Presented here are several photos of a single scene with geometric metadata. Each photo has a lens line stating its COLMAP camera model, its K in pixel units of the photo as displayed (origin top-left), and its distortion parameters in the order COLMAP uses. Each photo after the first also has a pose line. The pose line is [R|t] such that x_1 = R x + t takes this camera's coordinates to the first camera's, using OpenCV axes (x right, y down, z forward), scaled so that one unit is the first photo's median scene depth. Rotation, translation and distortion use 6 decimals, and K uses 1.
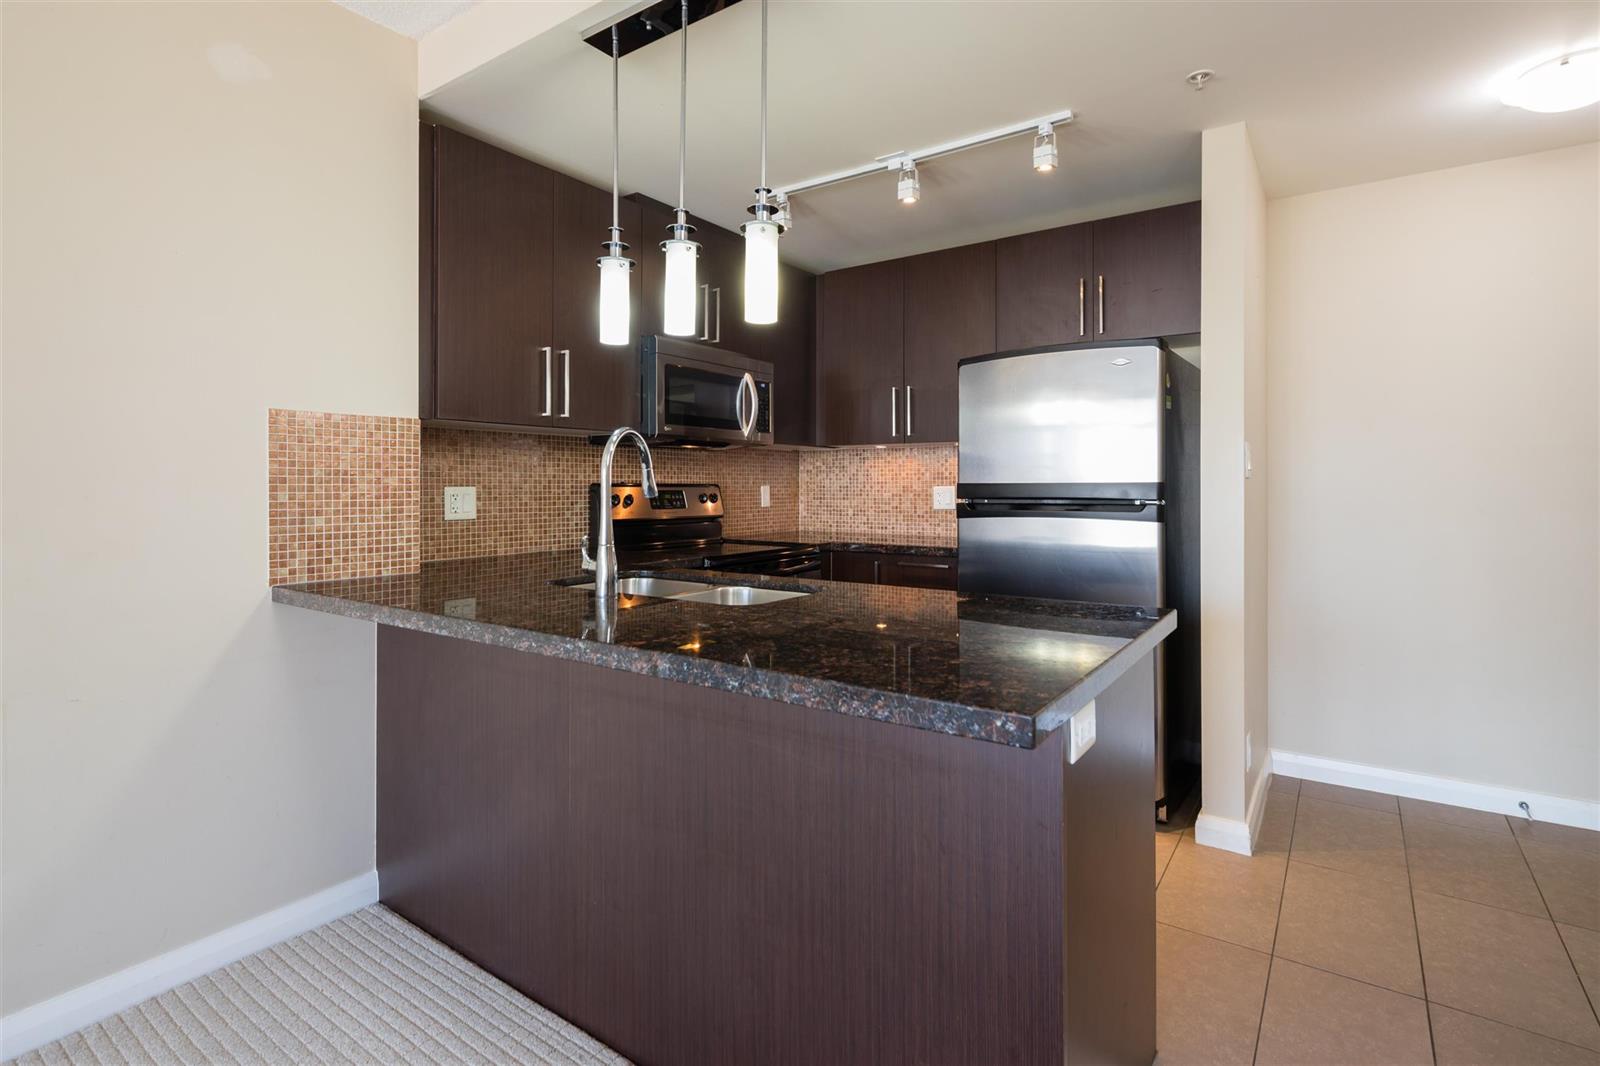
lens RADIAL K [[782.0, 0, 792.4], [0, 782.0, 485.0], [0, 0, 1]] dist [0.000915, -0.000244]
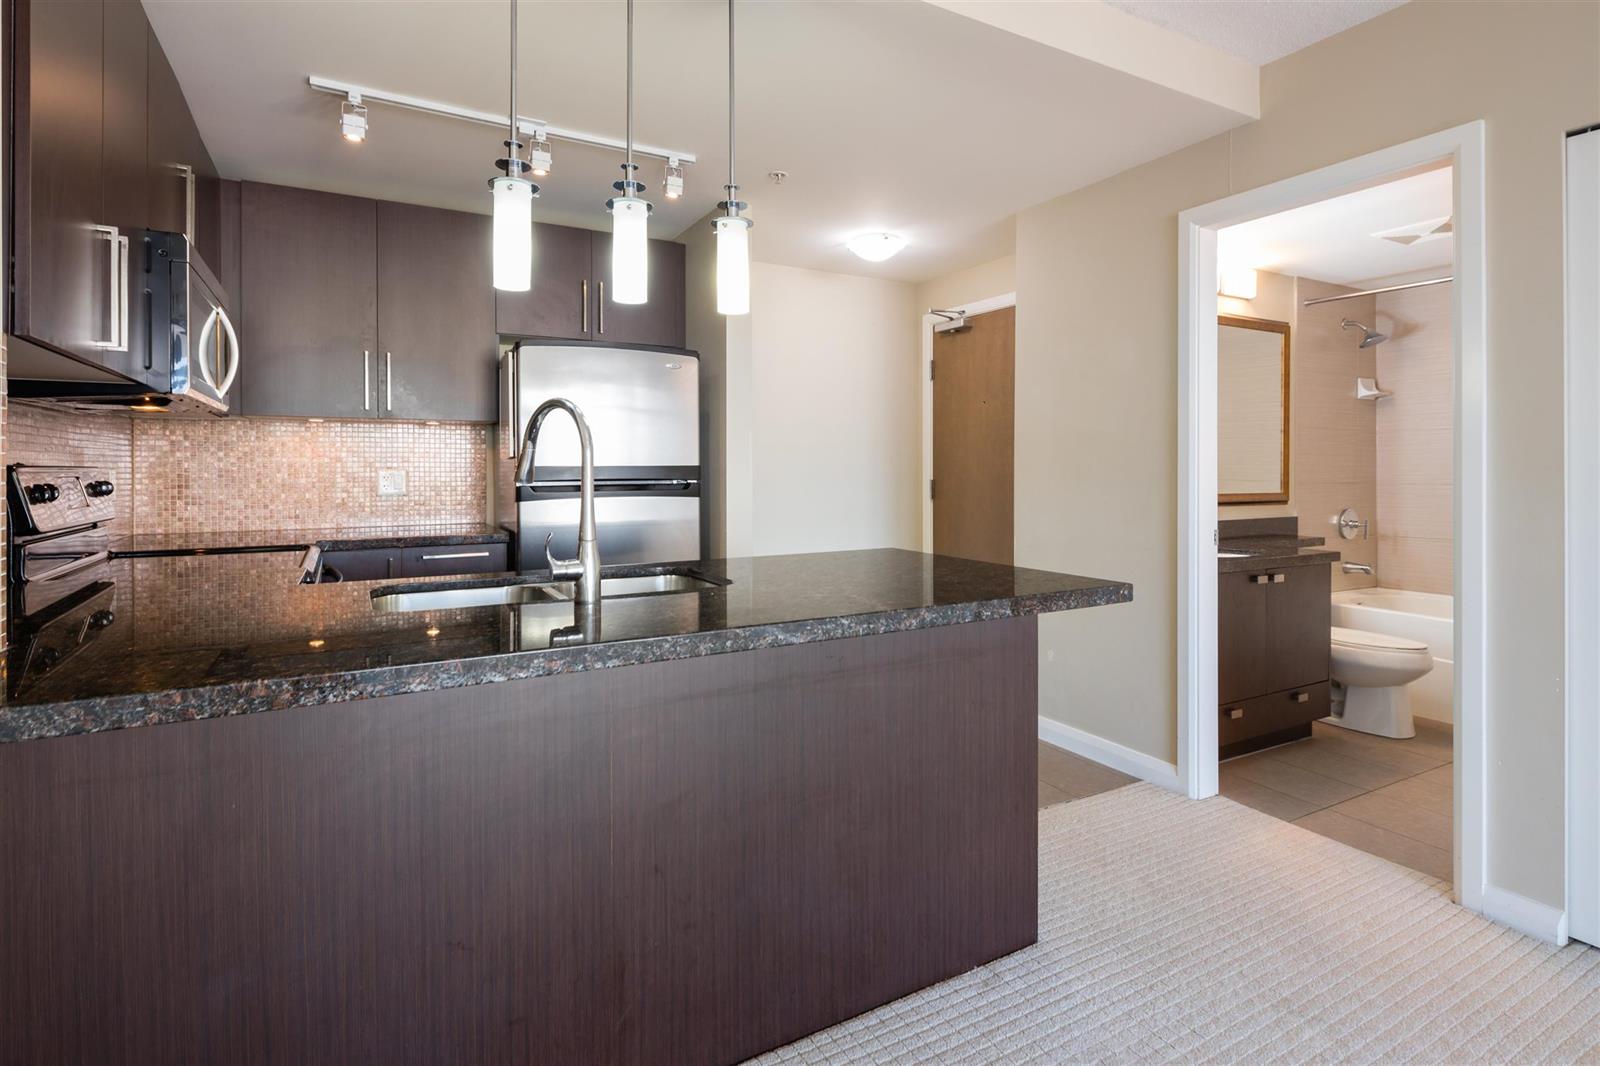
lens RADIAL K [[809.9, 0, 798.8], [0, 809.9, 470.0], [0, 0, 1]] dist [0.002877, 0.000517]
pose [[0.421777, -0.002681, 0.906696, -0.625152], [-0.000644, 0.999994, 0.003256, -0.001237], [-0.906699, -0.001957, 0.421773, 0.290240]]
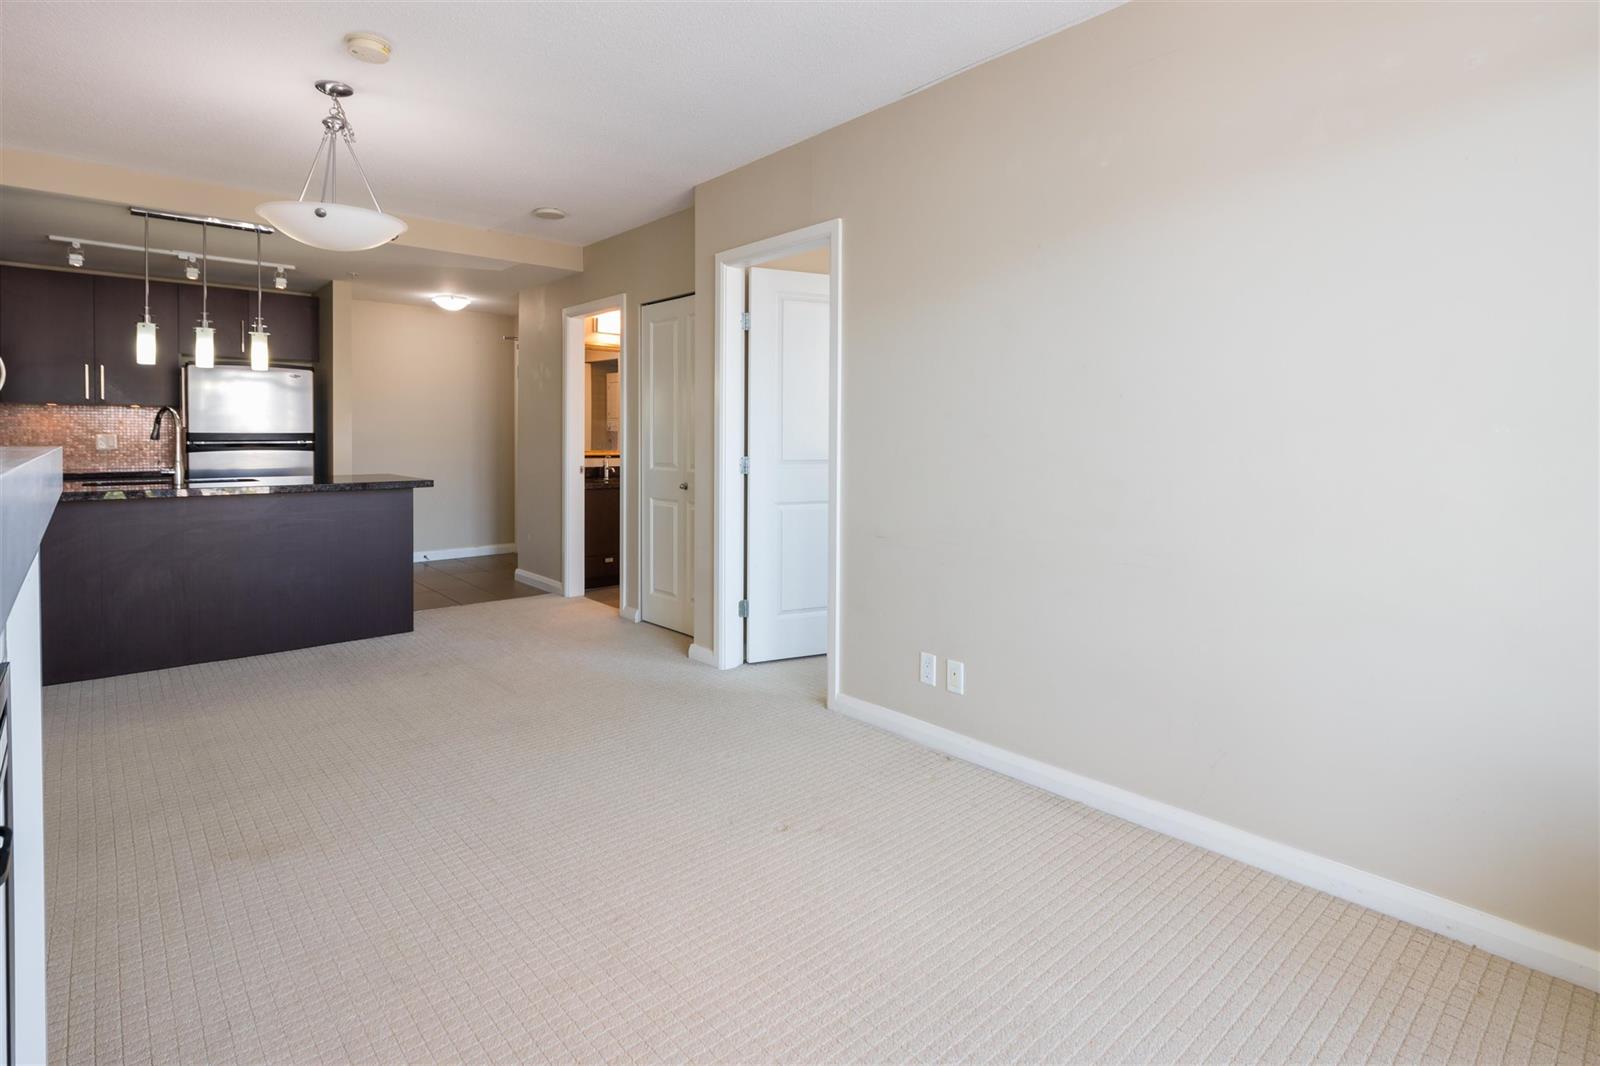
lens RADIAL K [[811.8, 0, 831.5], [0, 811.8, 449.0], [0, 0, 1]] dist [-0.000527, -0.001161]
pose [[0.196954, -0.015035, 0.980298, -1.431529], [-0.006353, 0.999842, 0.016612, -0.005303], [-0.980392, -0.009500, 0.196827, -0.850852]]
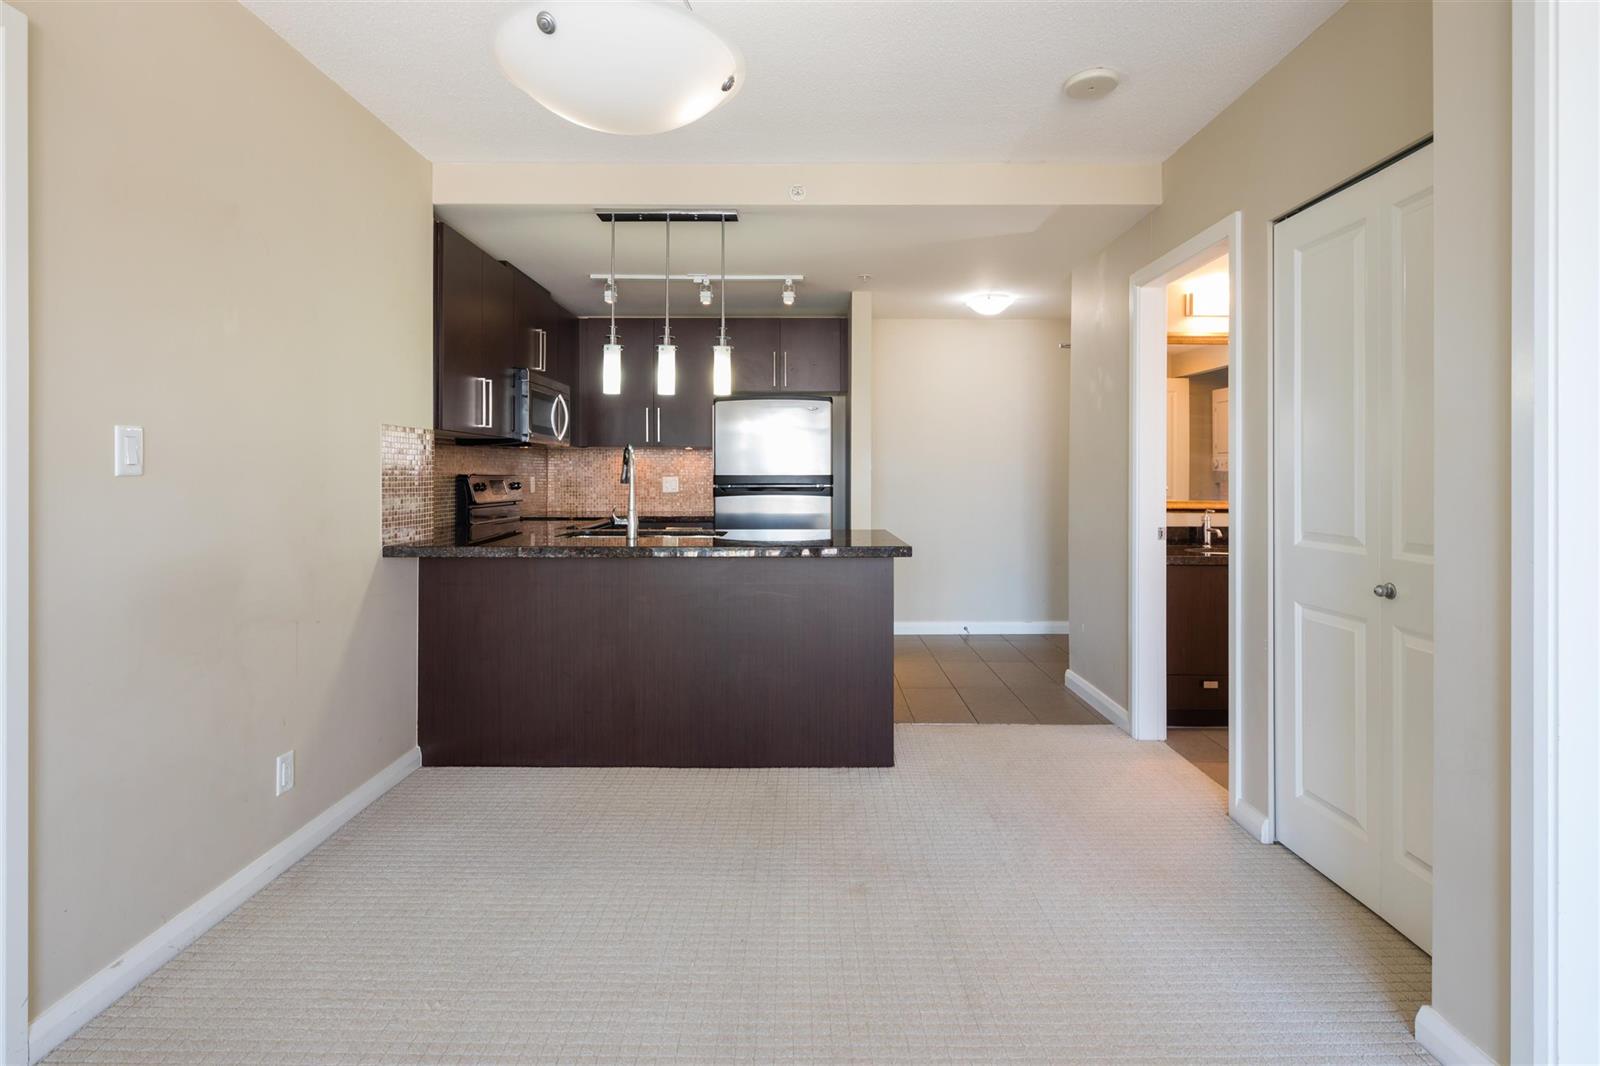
lens RADIAL K [[800.5, 0, 801.6], [0, 800.5, 475.3], [0, 0, 1]] dist [0.001815, 0.000356]
pose [[0.813139, 0.001400, 0.582068, -0.669975], [-0.002162, 0.999997, 0.000616, -0.003893], [-0.582066, -0.001759, 0.813140, -0.488859]]
